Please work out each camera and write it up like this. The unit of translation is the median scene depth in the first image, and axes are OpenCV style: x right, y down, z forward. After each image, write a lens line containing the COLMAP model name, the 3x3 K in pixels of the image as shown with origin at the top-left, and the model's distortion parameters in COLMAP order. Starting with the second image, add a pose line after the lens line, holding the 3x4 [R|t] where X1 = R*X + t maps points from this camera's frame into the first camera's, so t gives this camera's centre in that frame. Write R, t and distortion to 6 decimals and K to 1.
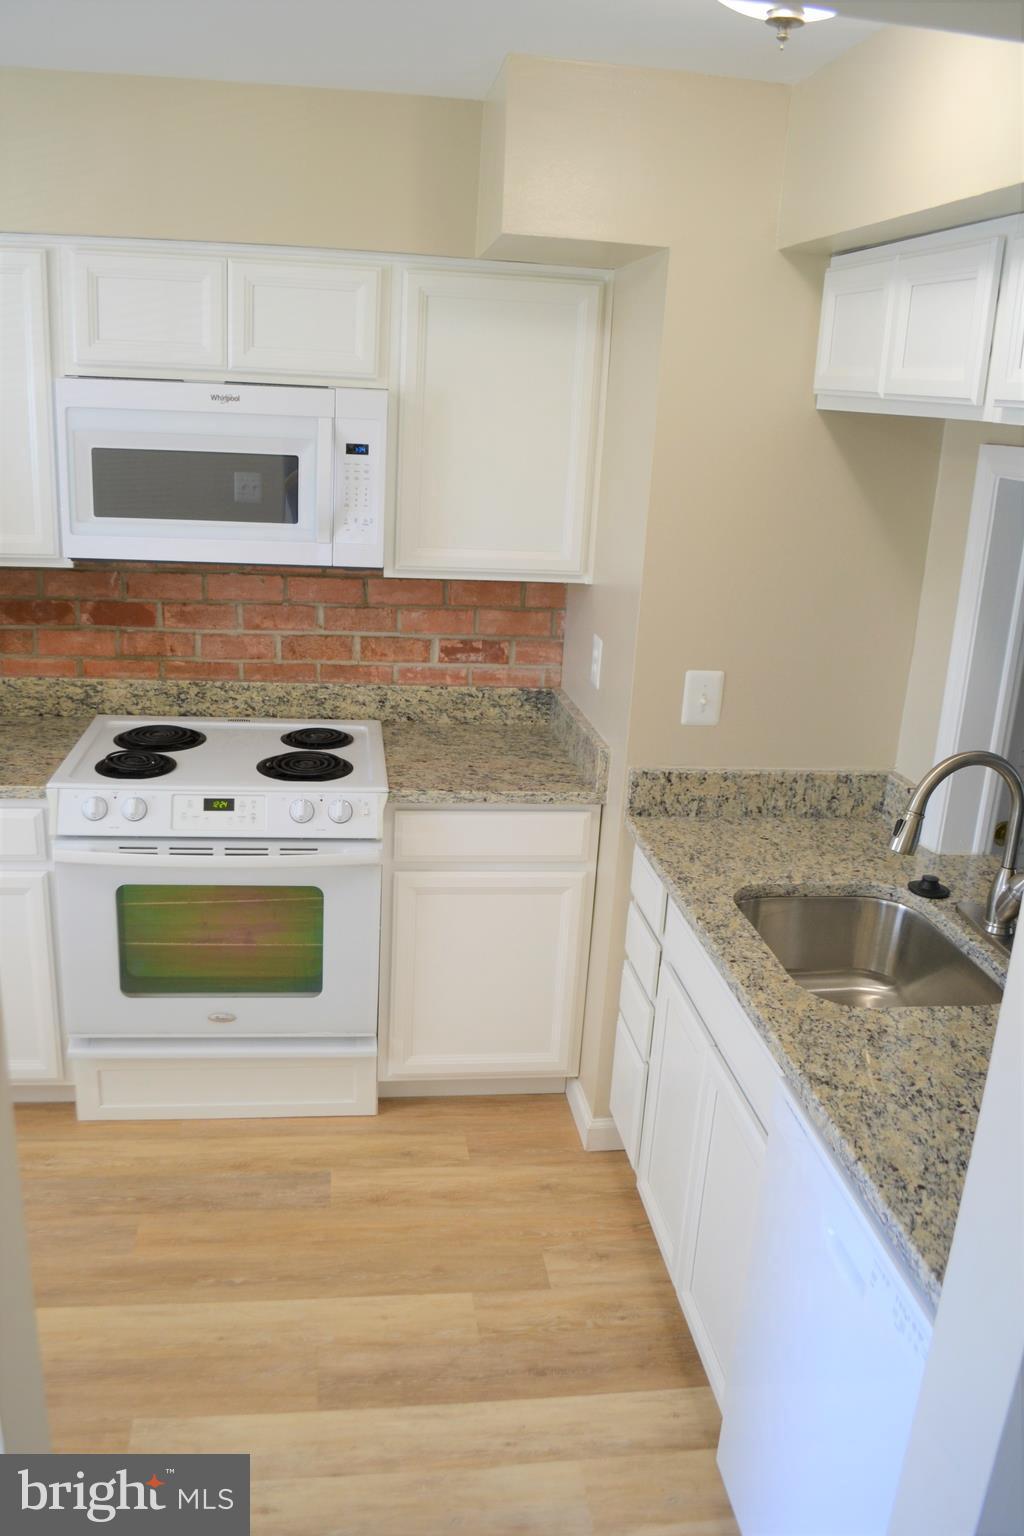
lens RADIAL K [[1230.0, 0, 507.1], [0, 1230.0, 776.8], [0, 0, 1]] dist [-0.079952, 0.005159]
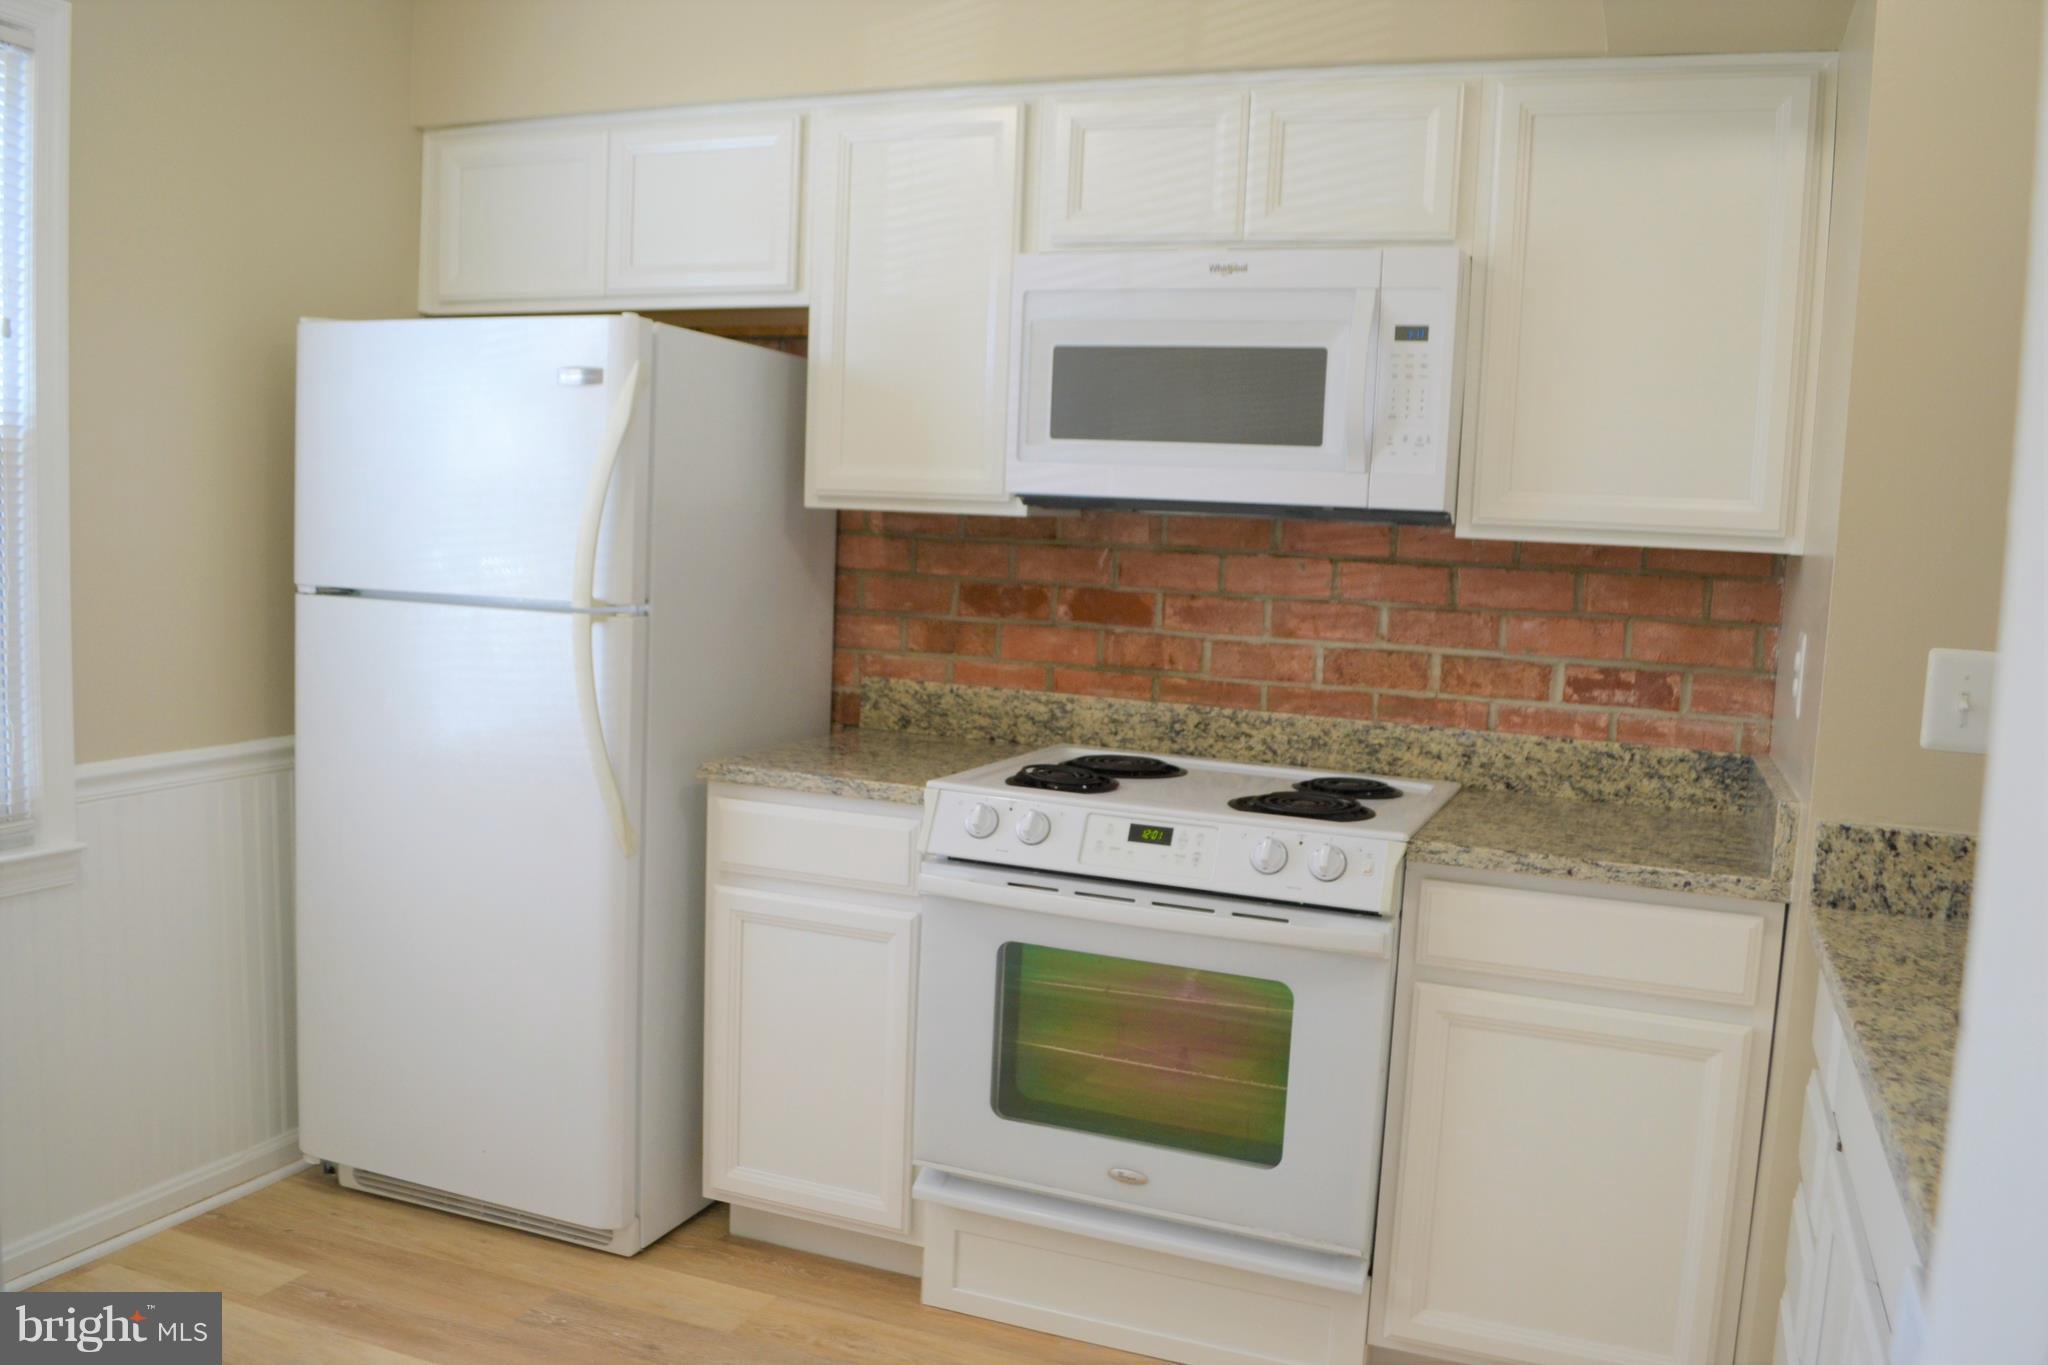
lens RADIAL K [[1640.0, 0, 1036.3], [0, 1640.0, 692.3], [0, 0, 1]] dist [-0.079952, 0.005159]
pose [[0.873853, 0.035501, -0.484892, 0.134668], [-0.147028, 0.969930, -0.193955, 0.124490], [0.463426, 0.240781, 0.852796, 0.182710]]
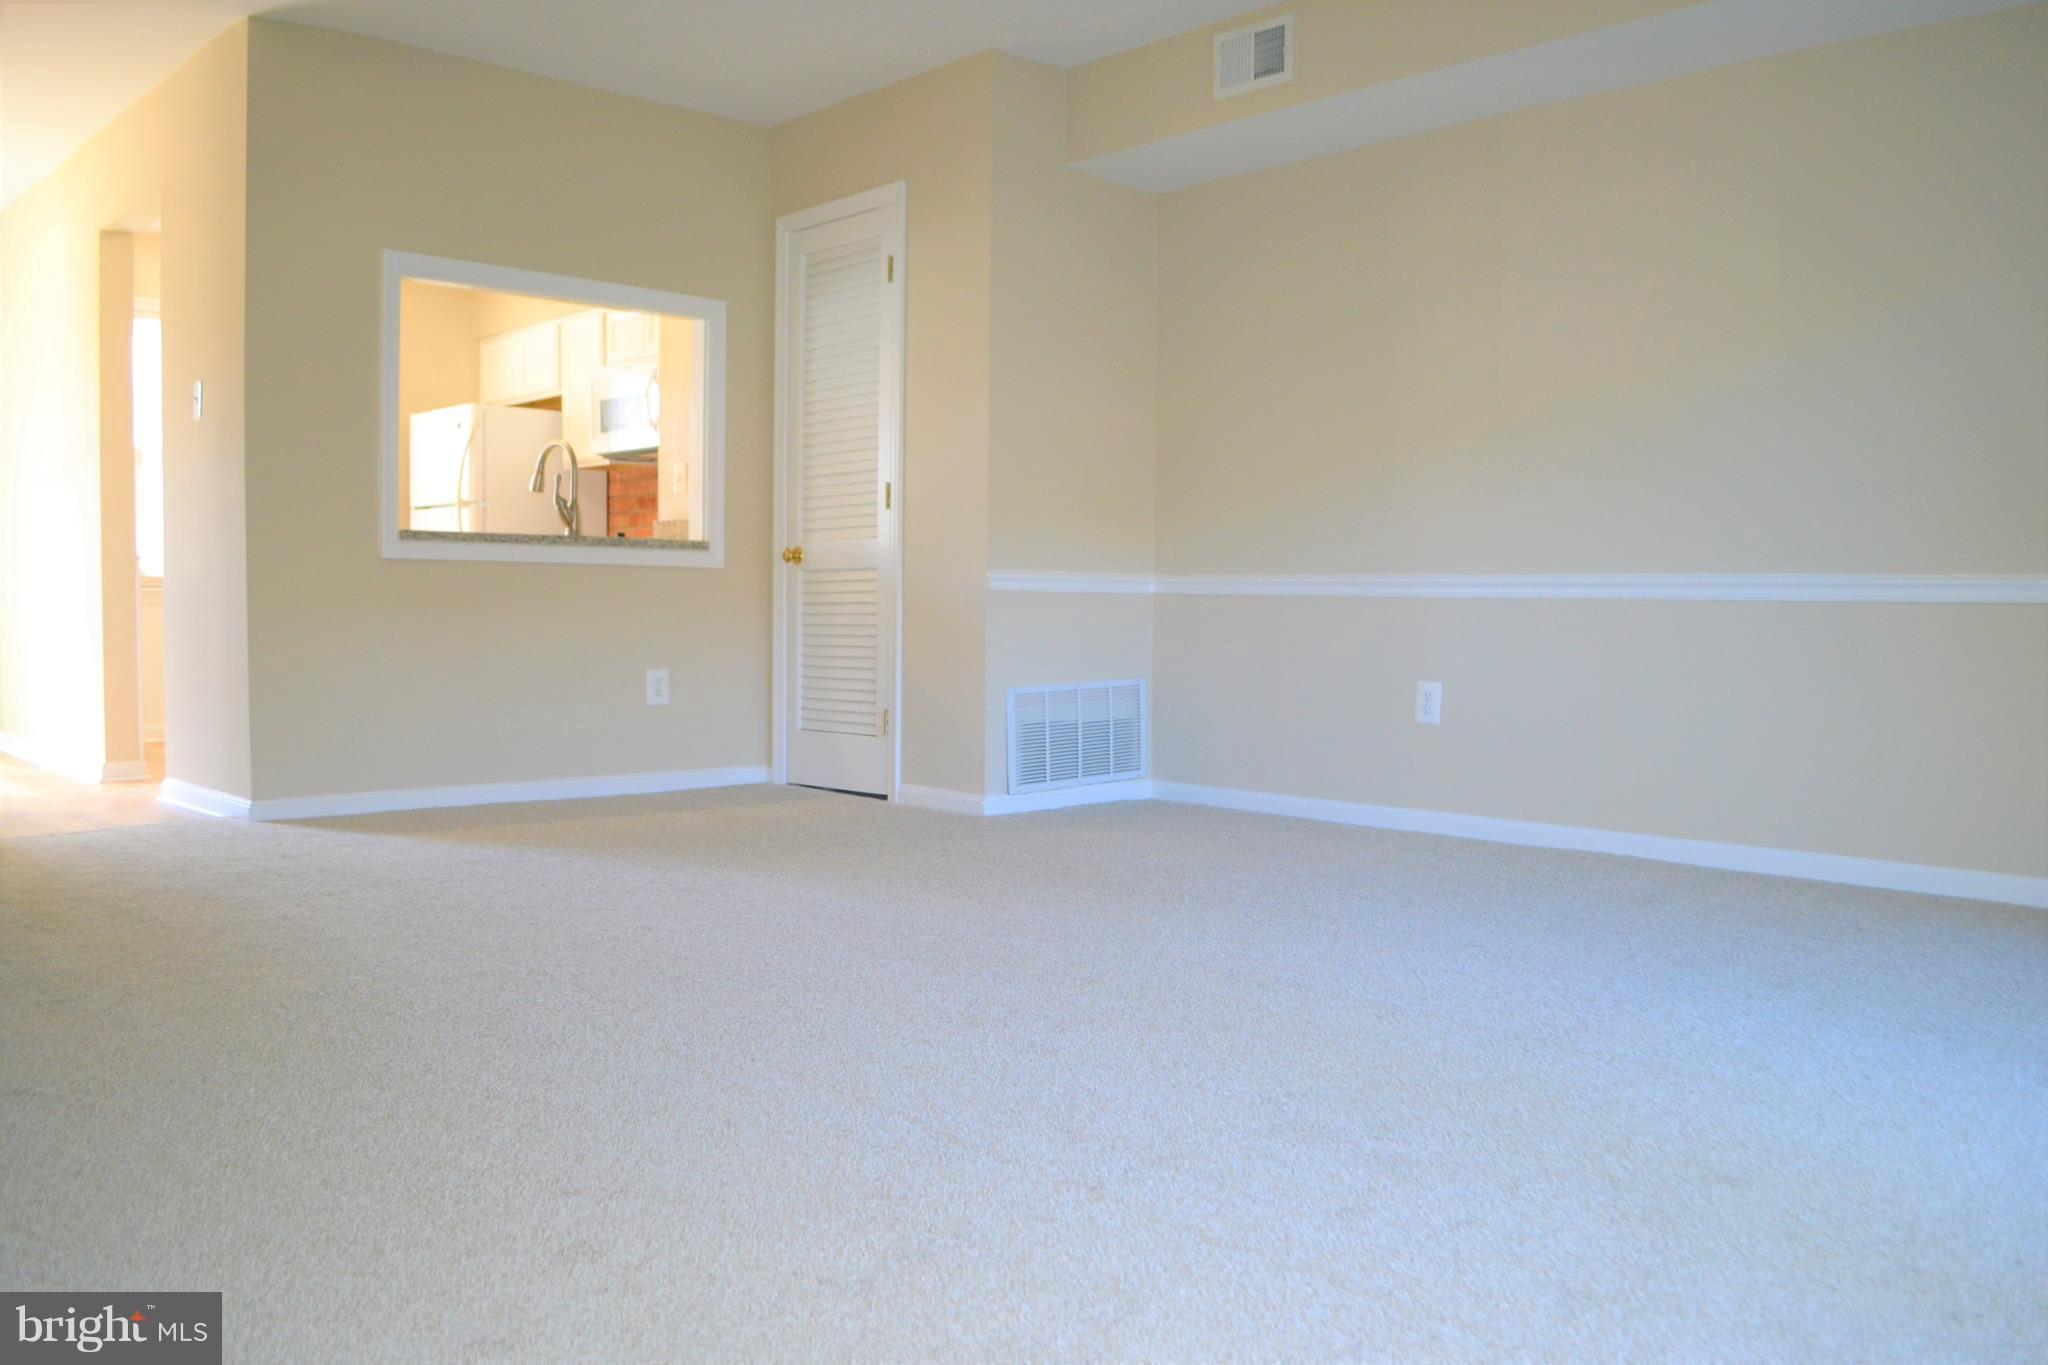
lens RADIAL K [[1640.0, 0, 1022.5], [0, 1640.0, 686.5], [0, 0, 1]] dist [-0.079952, 0.005159]
pose [[0.580287, -0.009525, -0.814356, 2.204878], [-0.223865, 0.959548, -0.170743, 0.481894], [0.783040, 0.281385, 0.554681, 0.162474]]
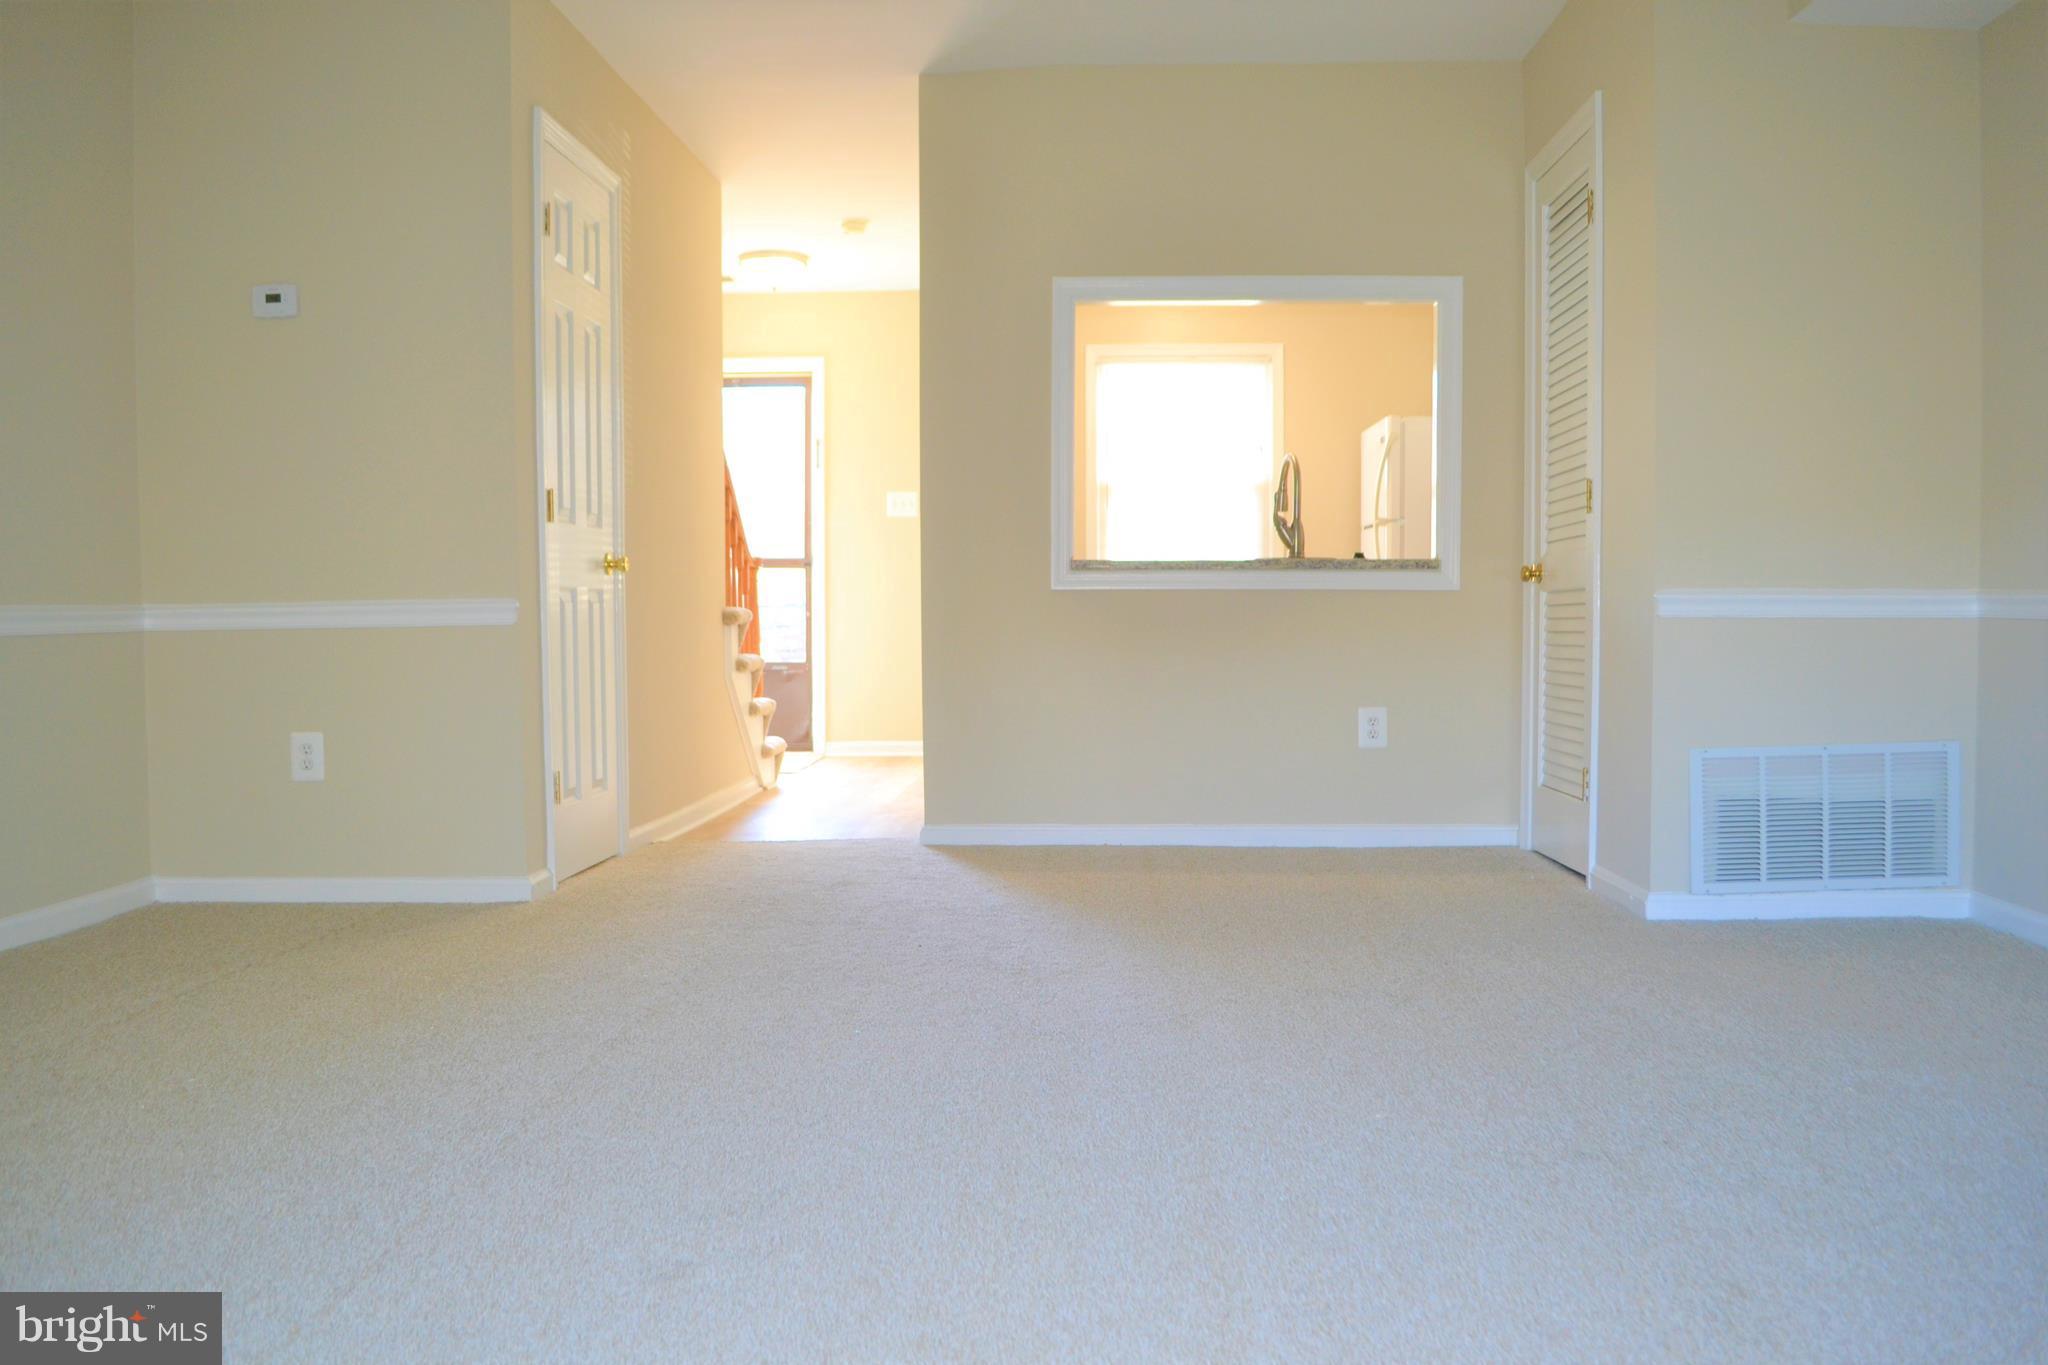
lens RADIAL K [[1640.0, 0, 1013.7], [0, 1640.0, 686.3], [0, 0, 1]] dist [-0.079952, 0.005159]
pose [[-0.184553, -0.009457, -0.982777, 2.116970], [-0.301335, 0.952338, 0.047423, 0.238170], [0.935488, 0.304897, -0.178607, 0.843506]]
